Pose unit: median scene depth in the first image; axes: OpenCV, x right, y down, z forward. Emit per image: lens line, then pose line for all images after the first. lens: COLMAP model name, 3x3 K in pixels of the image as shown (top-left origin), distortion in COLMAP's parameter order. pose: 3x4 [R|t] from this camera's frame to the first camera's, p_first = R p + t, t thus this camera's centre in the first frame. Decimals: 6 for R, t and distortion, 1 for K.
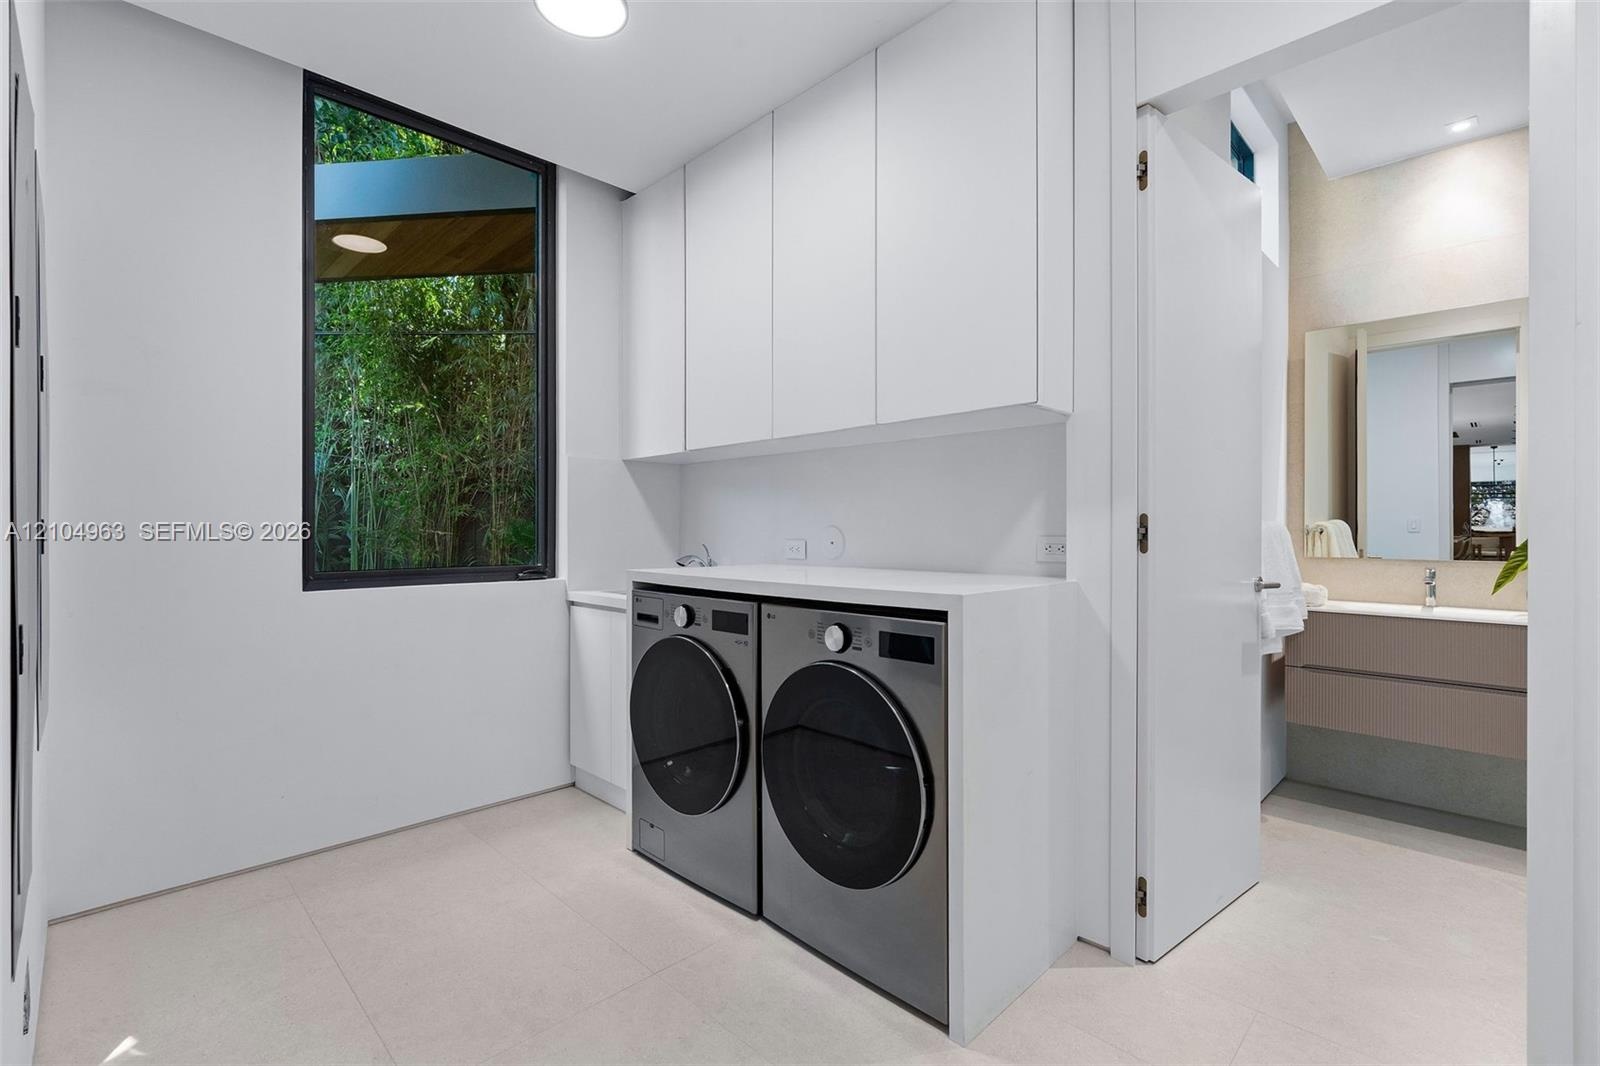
lens RADIAL K [[725.6, 0, 799.4], [0, 725.6, 531.1], [0, 0, 1]] dist [-0.012029, 0.004047]
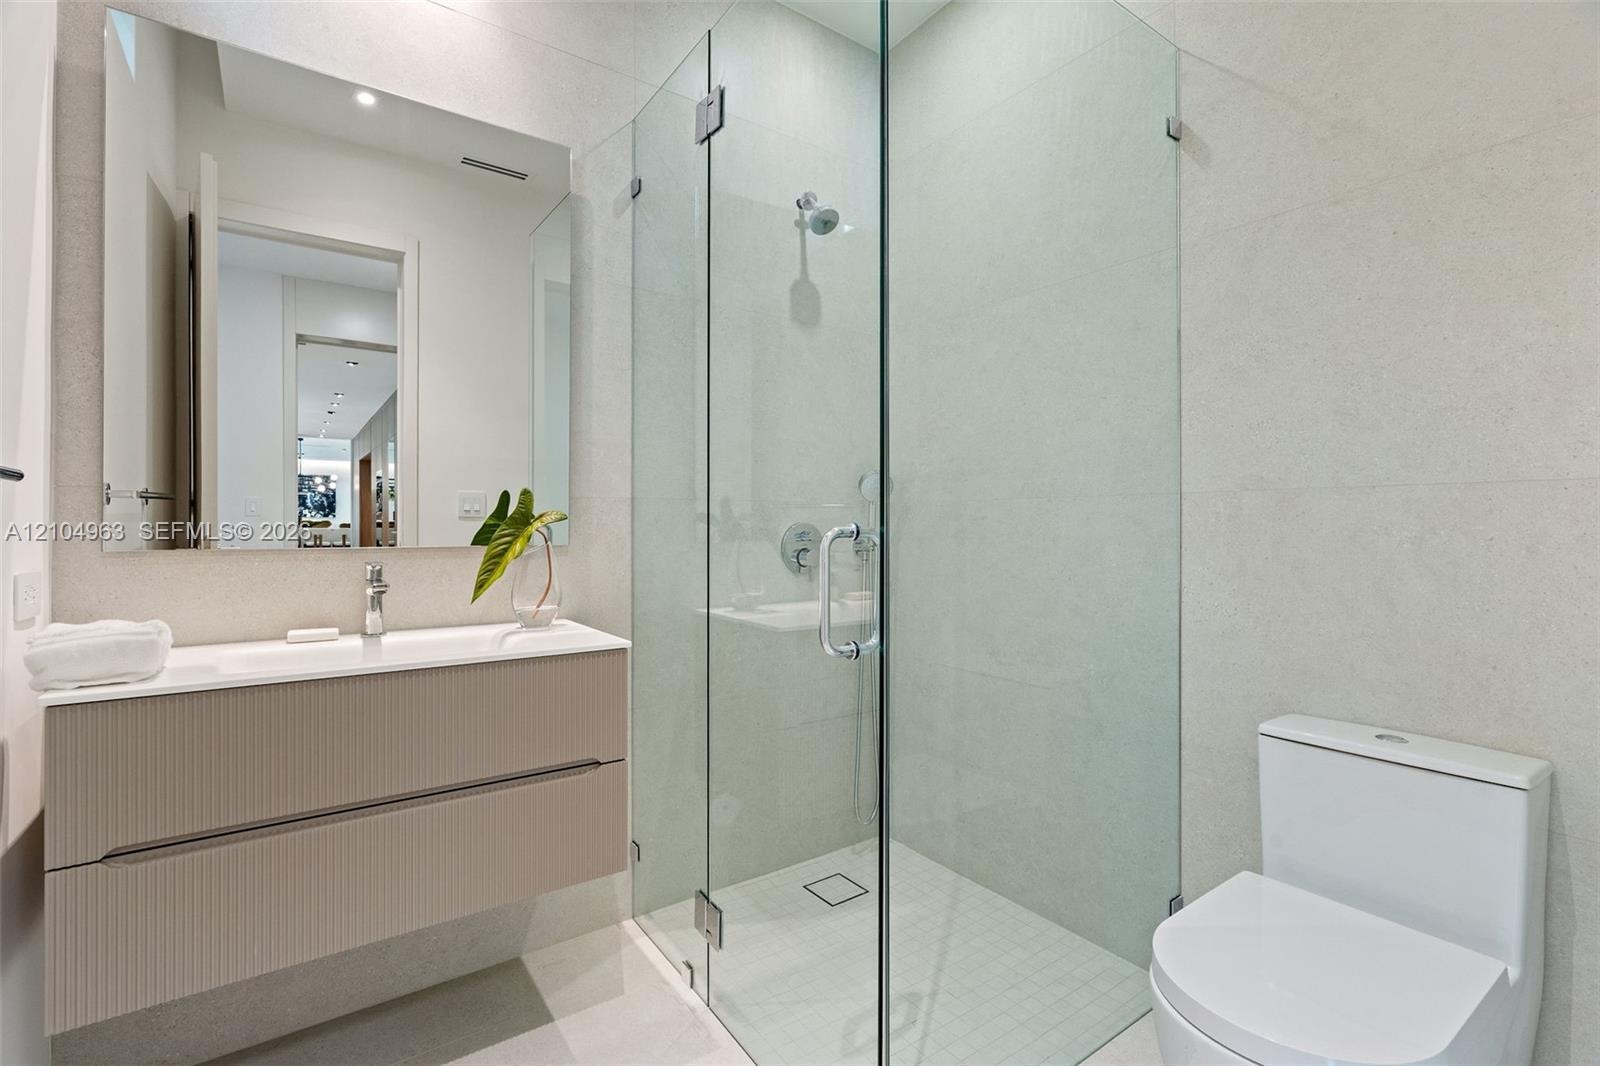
lens RADIAL K [[725.6, 0, 800.1], [0, 725.6, 531.7], [0, 0, 1]] dist [-0.012029, 0.004047]
pose [[0.178882, -0.003622, 0.983864, 0.360677], [0.001141, 0.999993, 0.003474, 0.024194], [-0.983870, 0.000501, 0.178885, 0.527514]]
